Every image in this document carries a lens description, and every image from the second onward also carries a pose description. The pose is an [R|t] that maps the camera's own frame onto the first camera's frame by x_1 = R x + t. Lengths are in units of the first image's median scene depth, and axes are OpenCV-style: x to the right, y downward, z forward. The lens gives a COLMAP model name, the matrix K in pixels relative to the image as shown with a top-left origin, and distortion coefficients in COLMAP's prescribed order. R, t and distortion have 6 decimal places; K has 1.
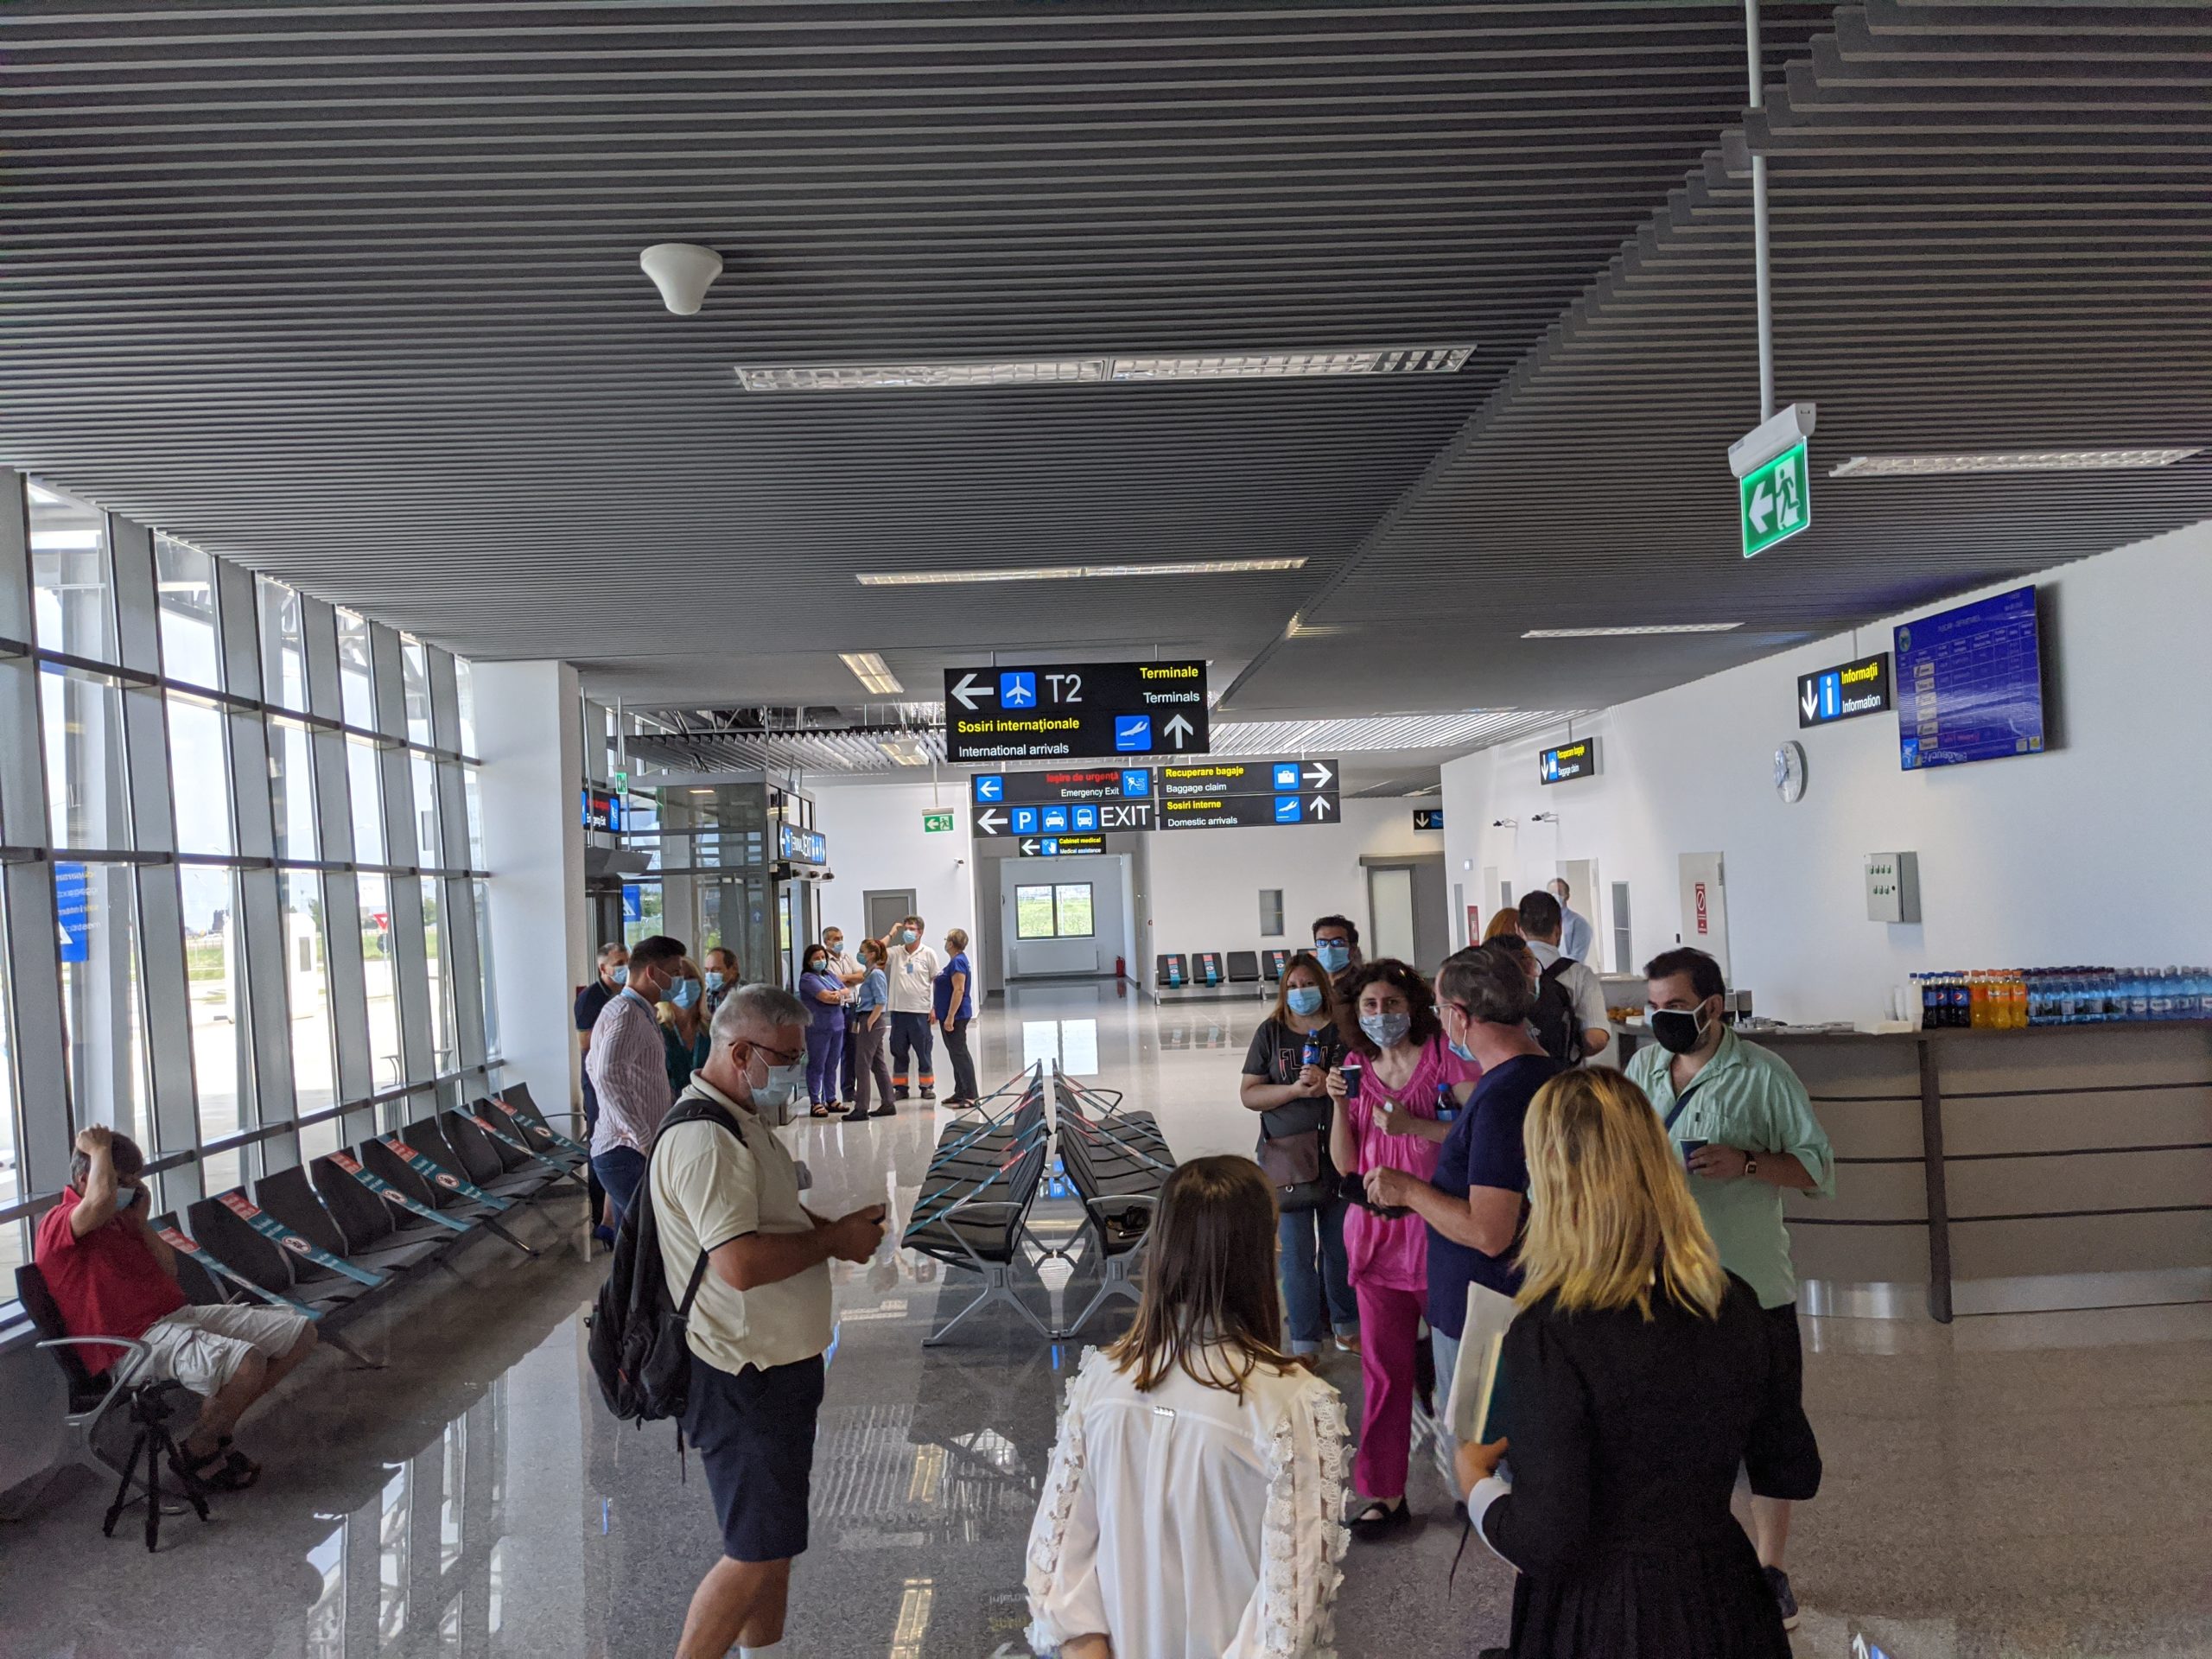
lens RADIAL K [[1753.0, 0, 1110.4], [0, 1753.0, 838.8], [0, 0, 1]] dist [0.055949, -0.085363]
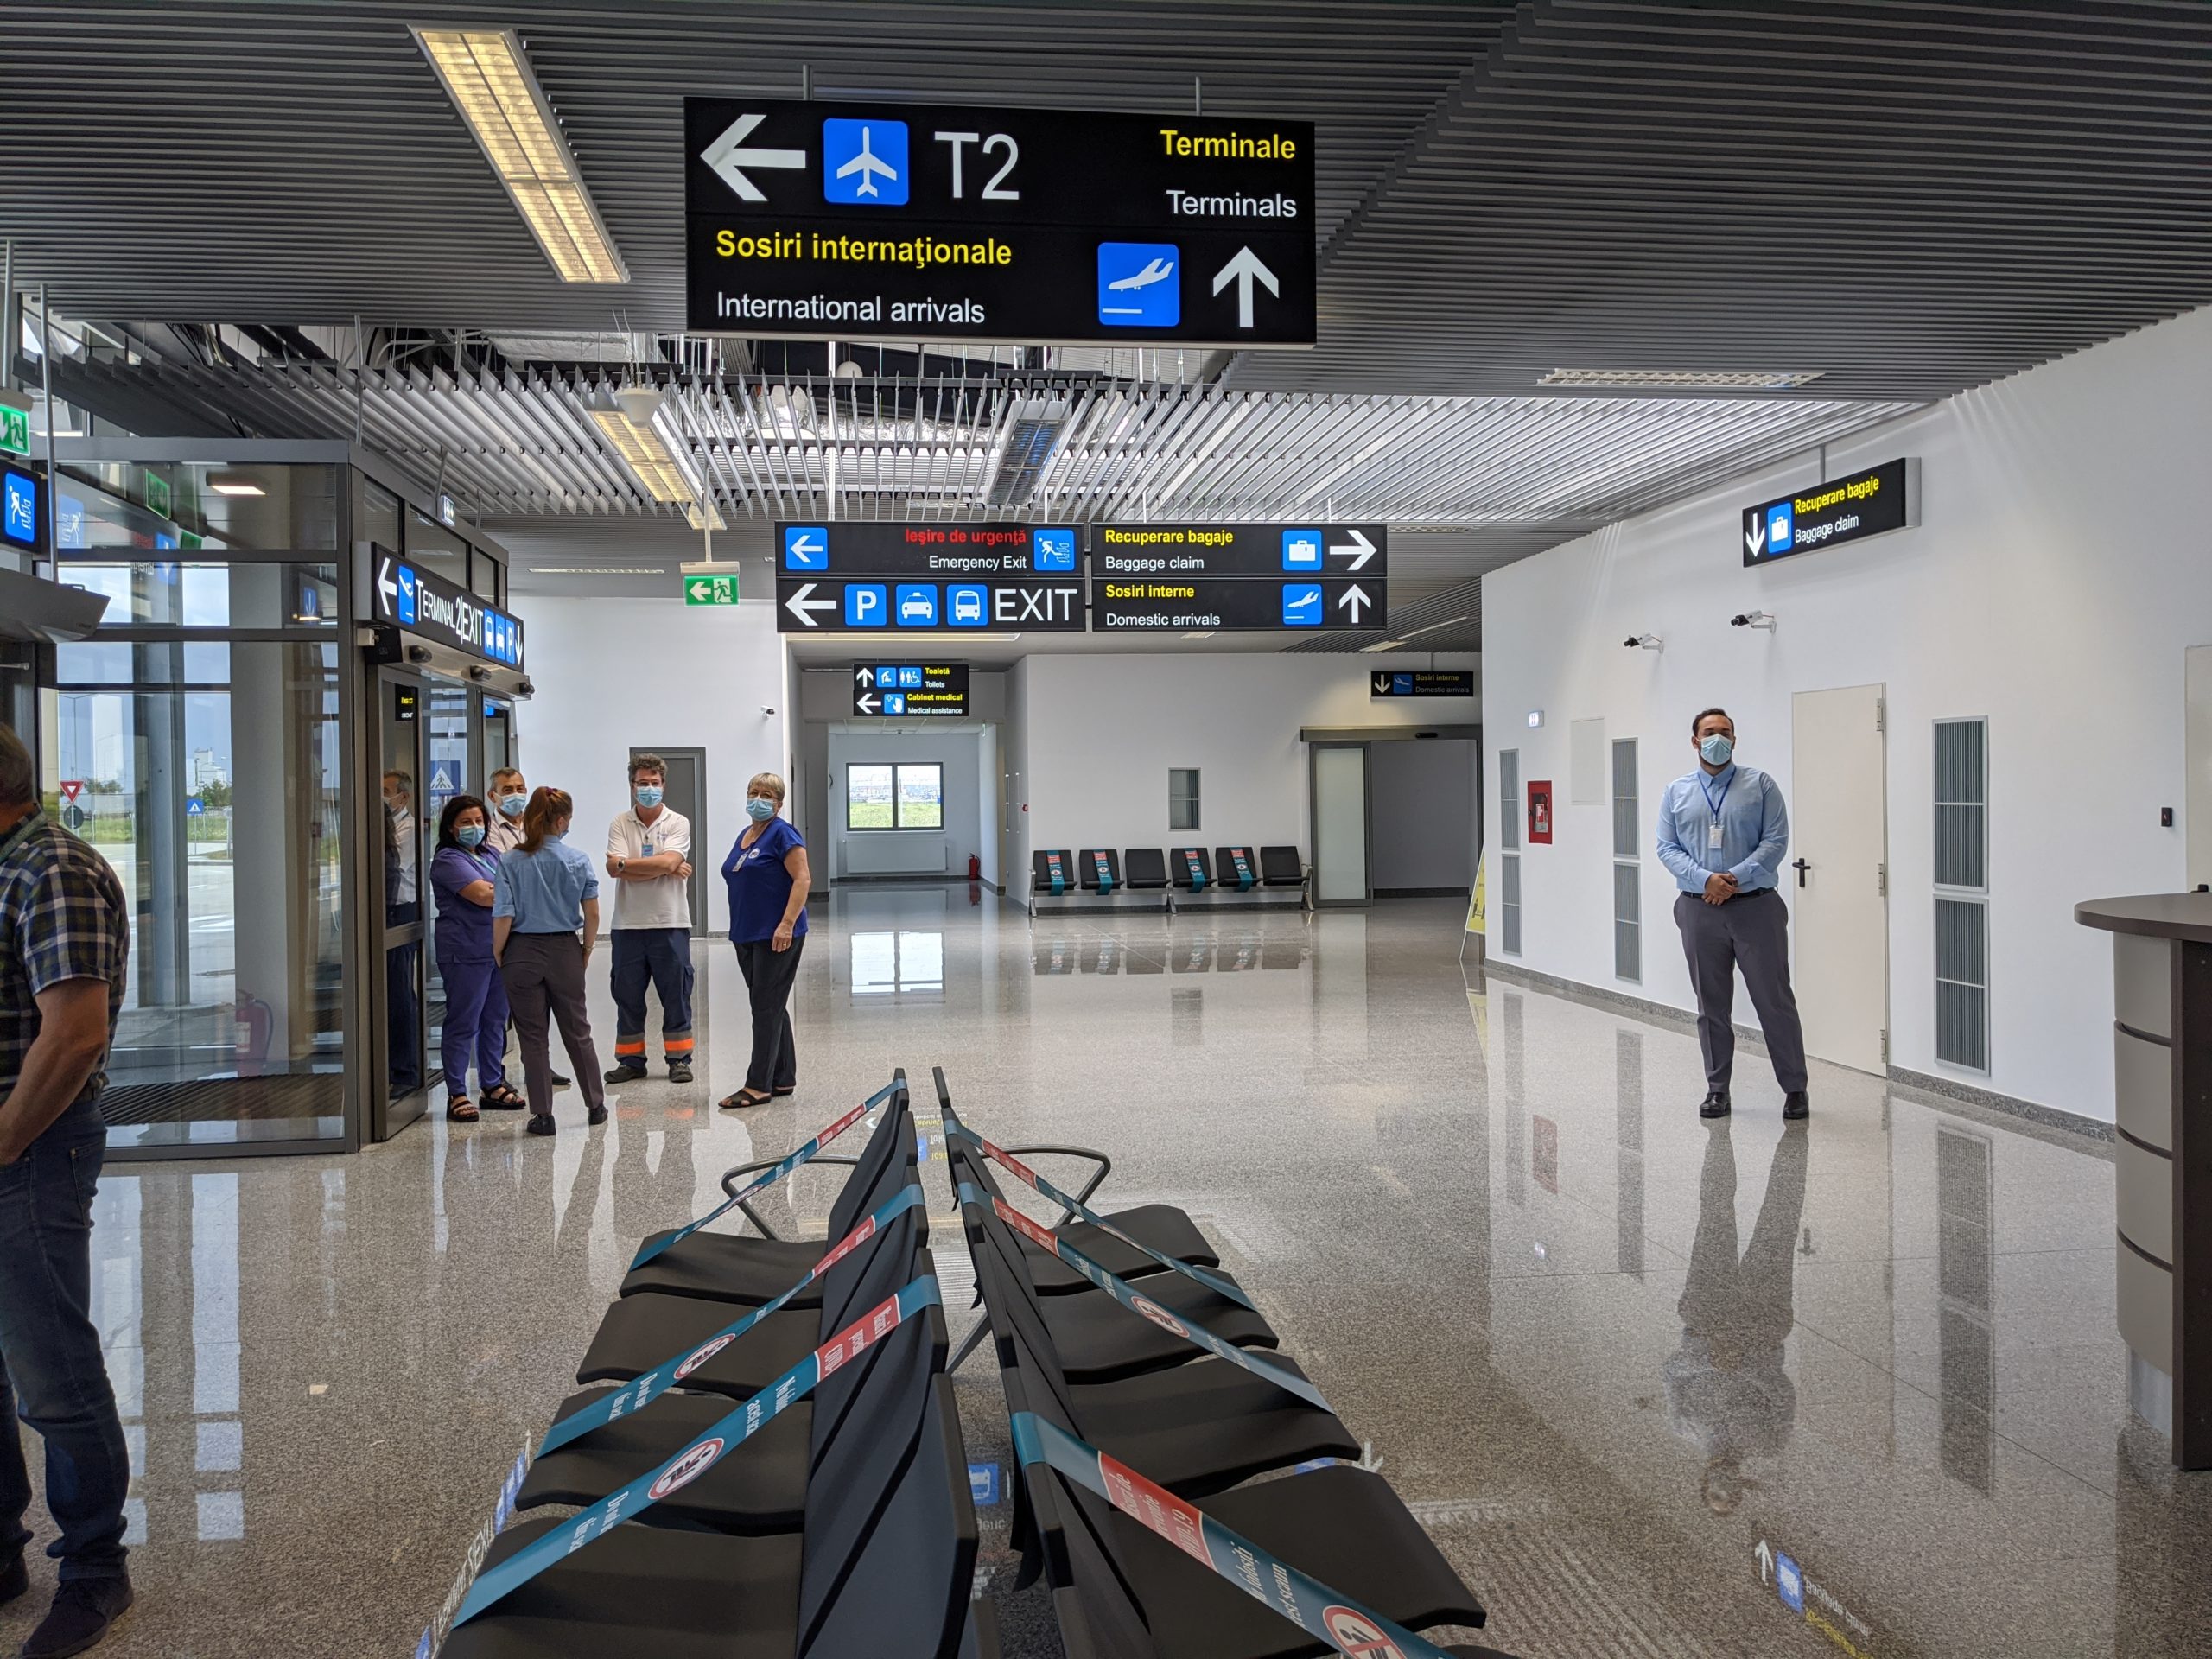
lens RADIAL K [[1753.0, 0, 1091.1], [0, 1753.0, 819.8], [0, 0, 1]] dist [0.055949, -0.085363]
pose [[0.996026, 0.027029, 0.084860, -0.021509], [-0.030538, 0.998720, 0.040328, 0.035465], [-0.083661, -0.042759, 0.995576, 0.399489]]
